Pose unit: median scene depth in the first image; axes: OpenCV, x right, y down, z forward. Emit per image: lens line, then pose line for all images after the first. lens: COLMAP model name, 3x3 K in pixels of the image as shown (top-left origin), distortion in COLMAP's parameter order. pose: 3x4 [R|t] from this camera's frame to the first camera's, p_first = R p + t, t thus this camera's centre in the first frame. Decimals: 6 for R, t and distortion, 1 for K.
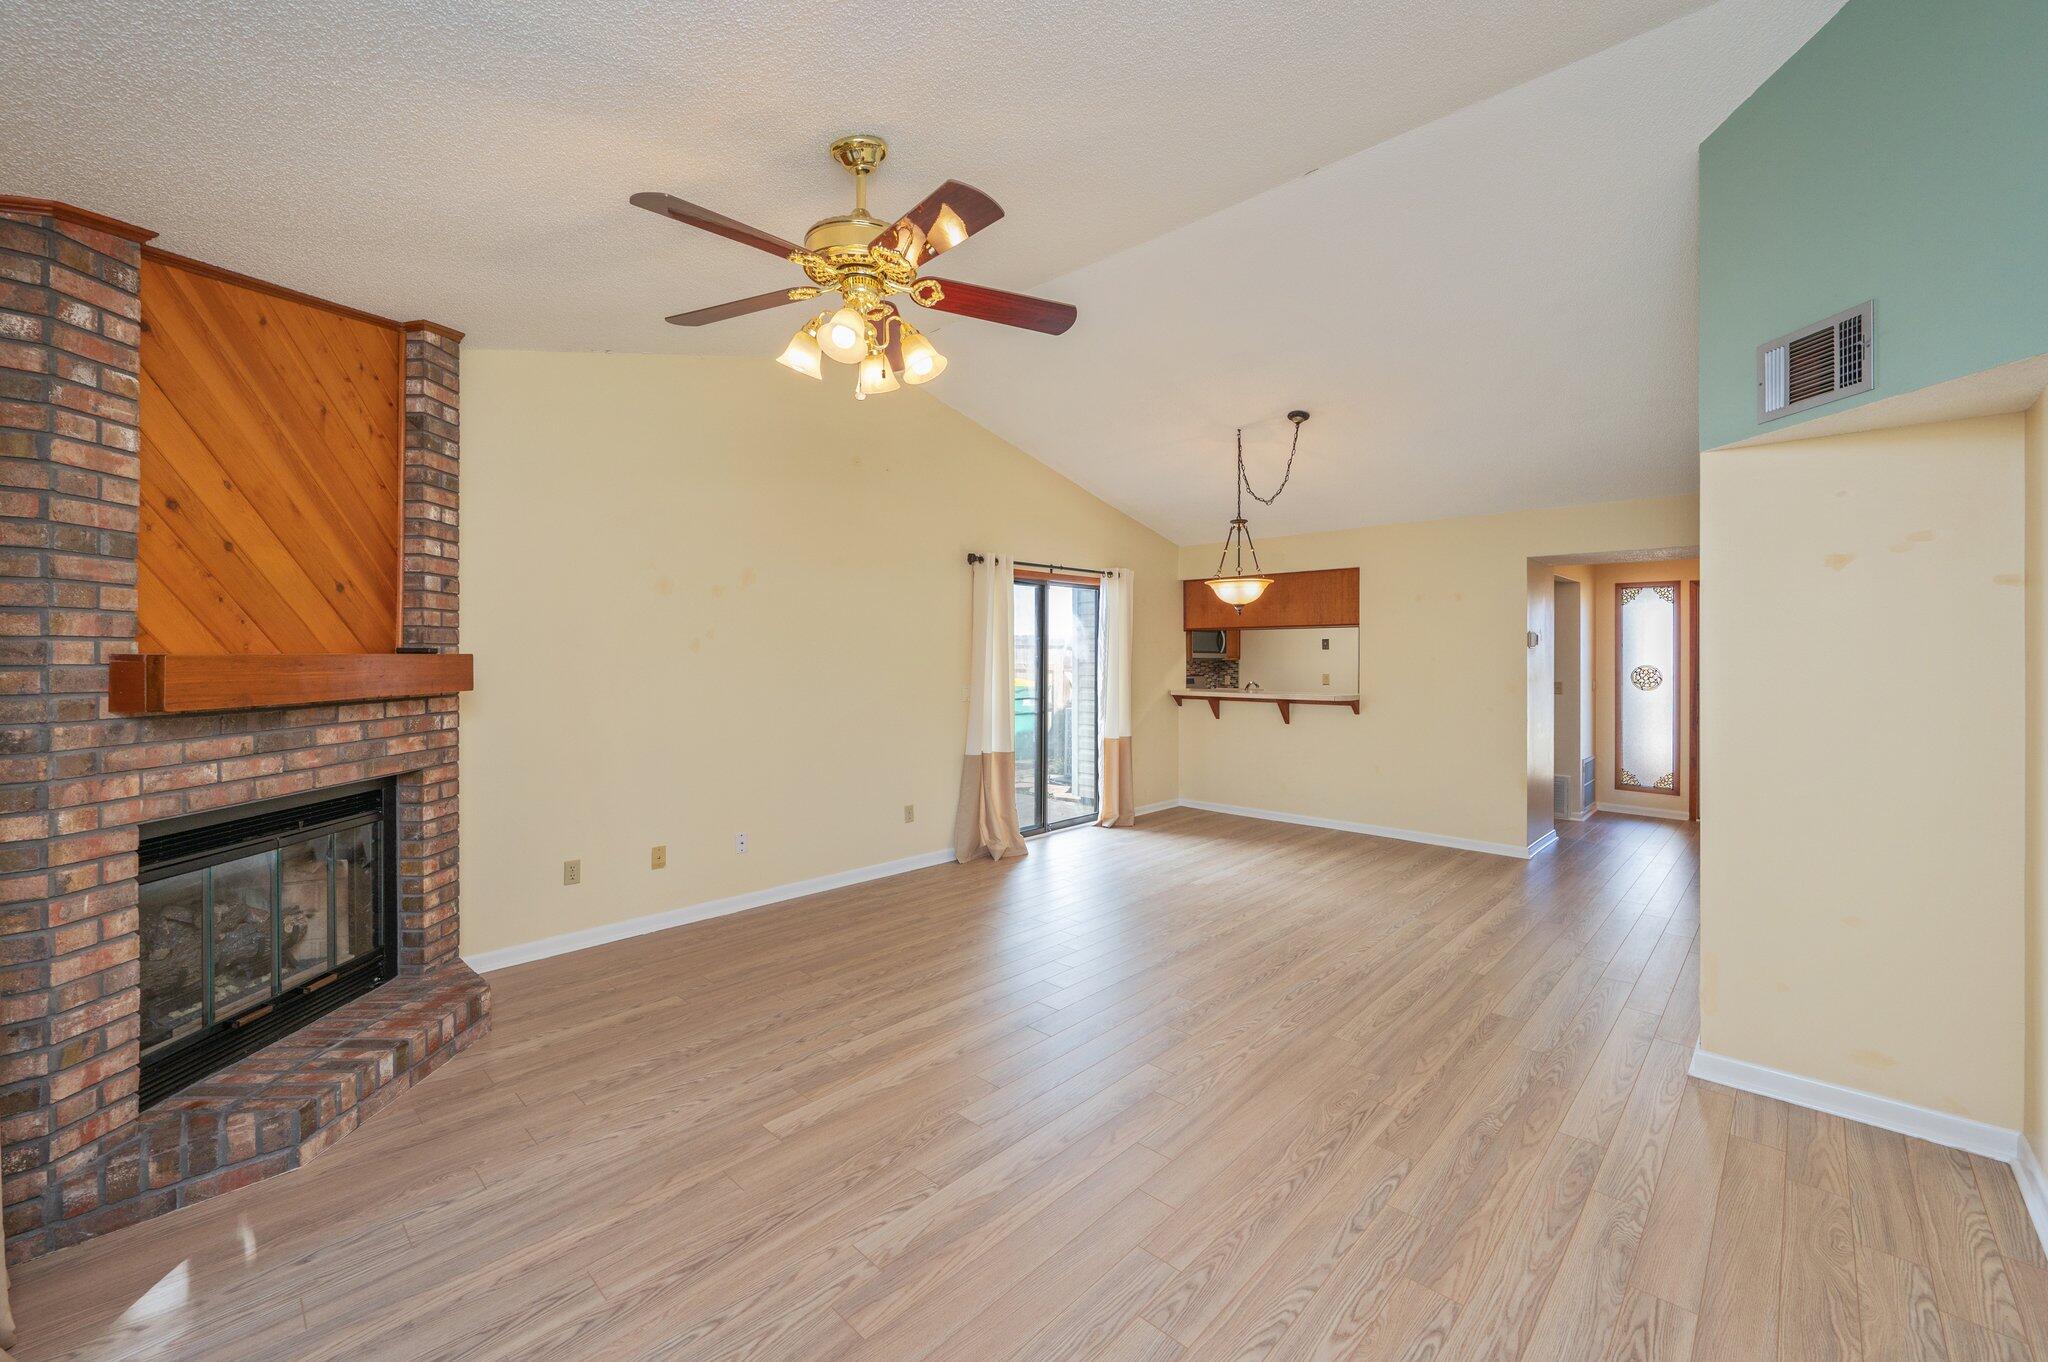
lens RADIAL K [[825.1, 0, 1027.2], [0, 825.1, 660.6], [0, 0, 1]] dist [0.000533, 0.000051]
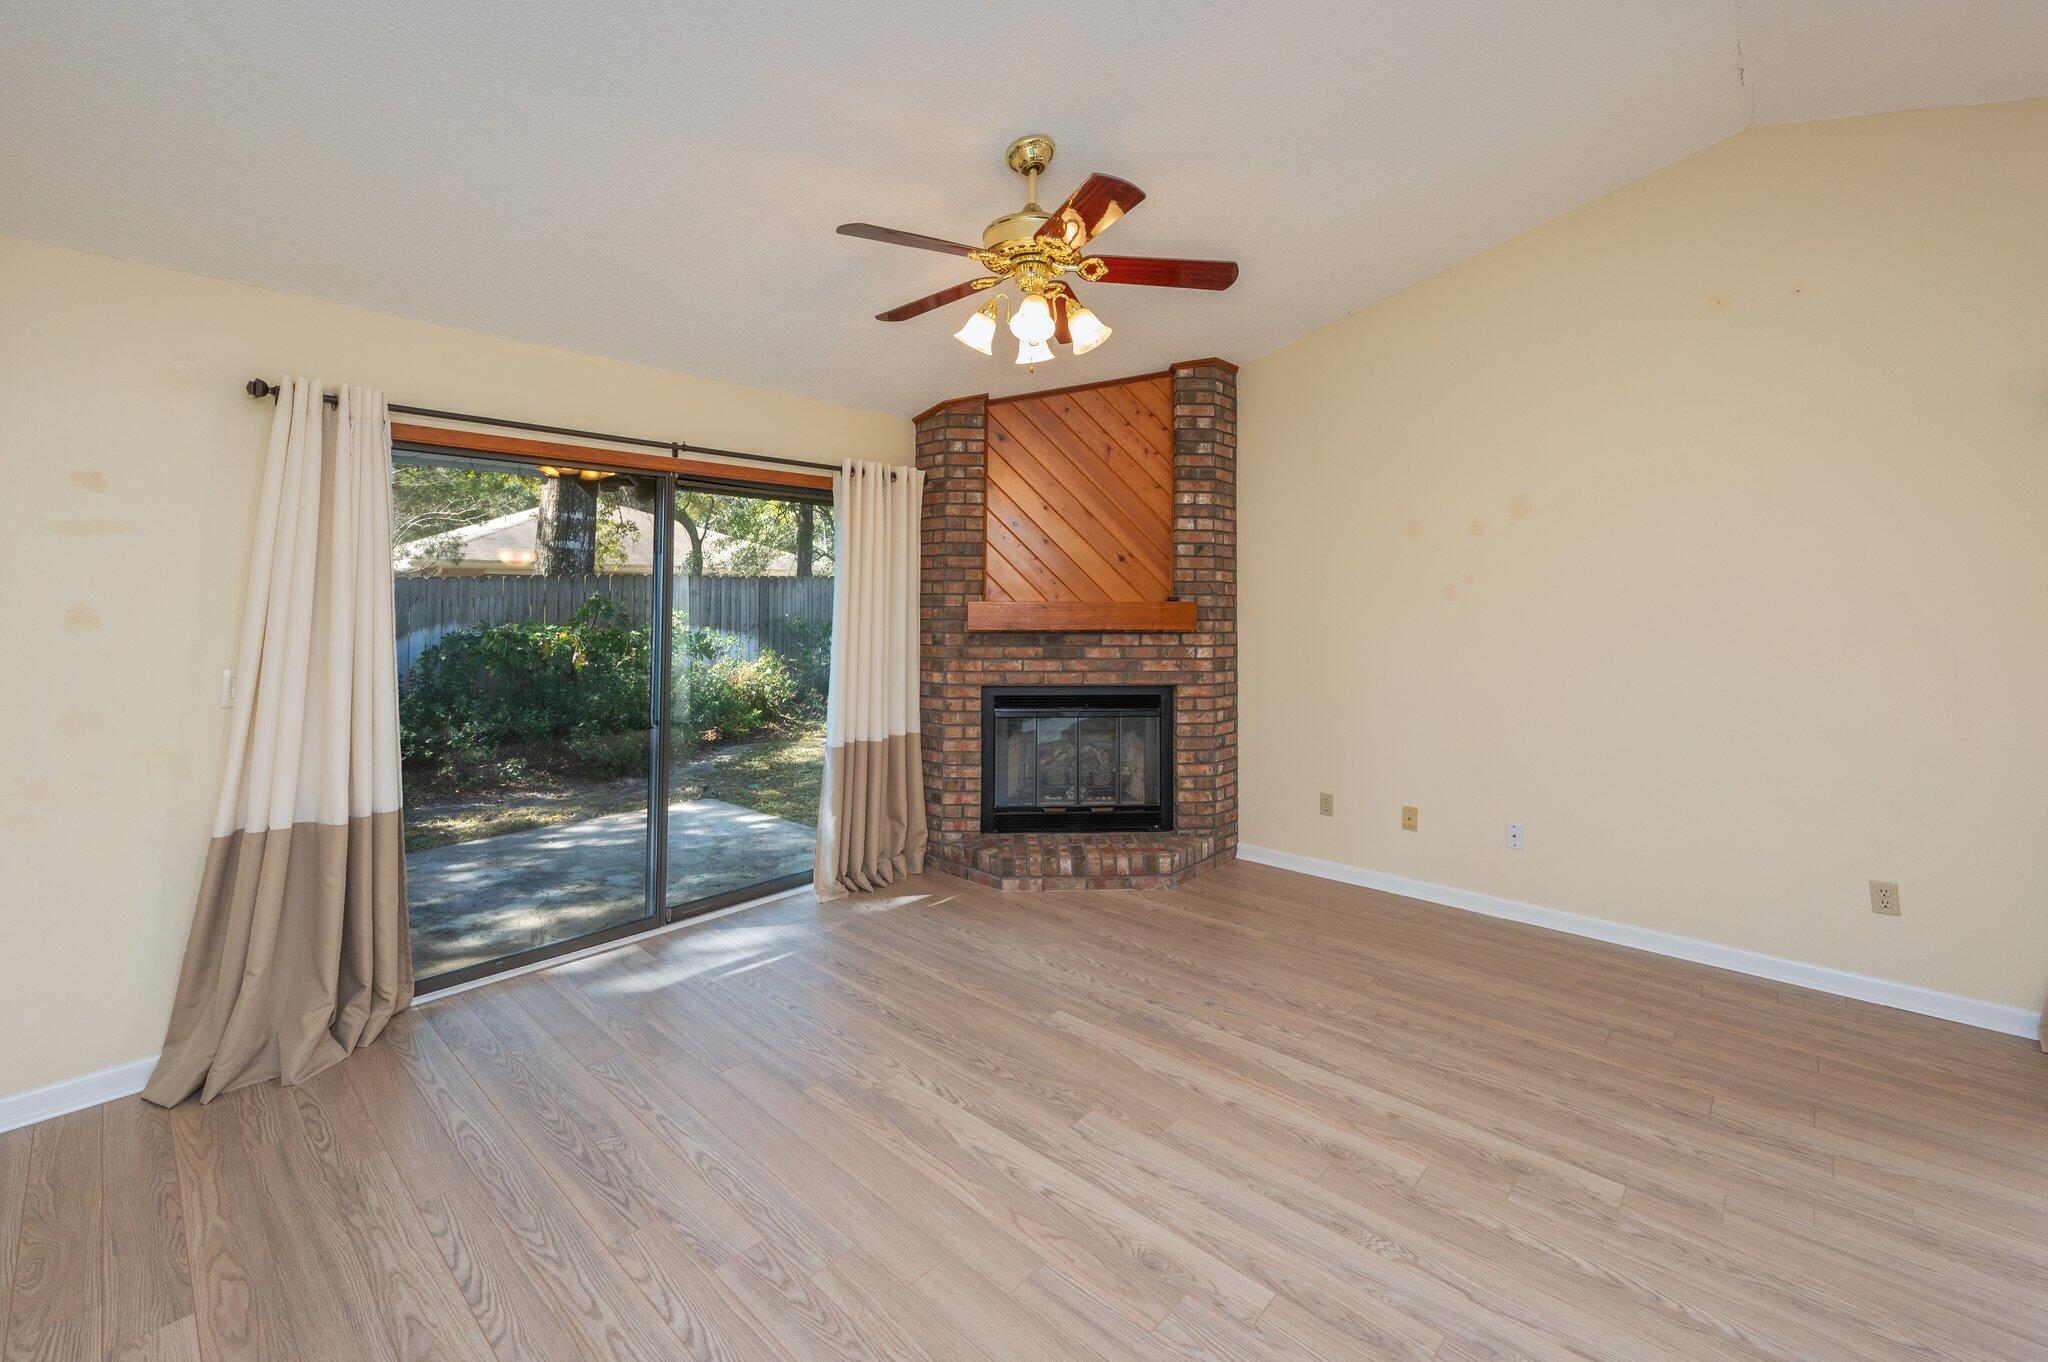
lens RADIAL K [[846.2, 0, 1030.5], [0, 846.2, 570.9], [0, 0, 1]] dist [-0.000737, -0.000102]
pose [[0.024767, -0.036201, -0.999038, 0.857239], [-0.008882, 0.999297, -0.036430, -0.006755], [0.999654, 0.009776, 0.024428, 0.900945]]
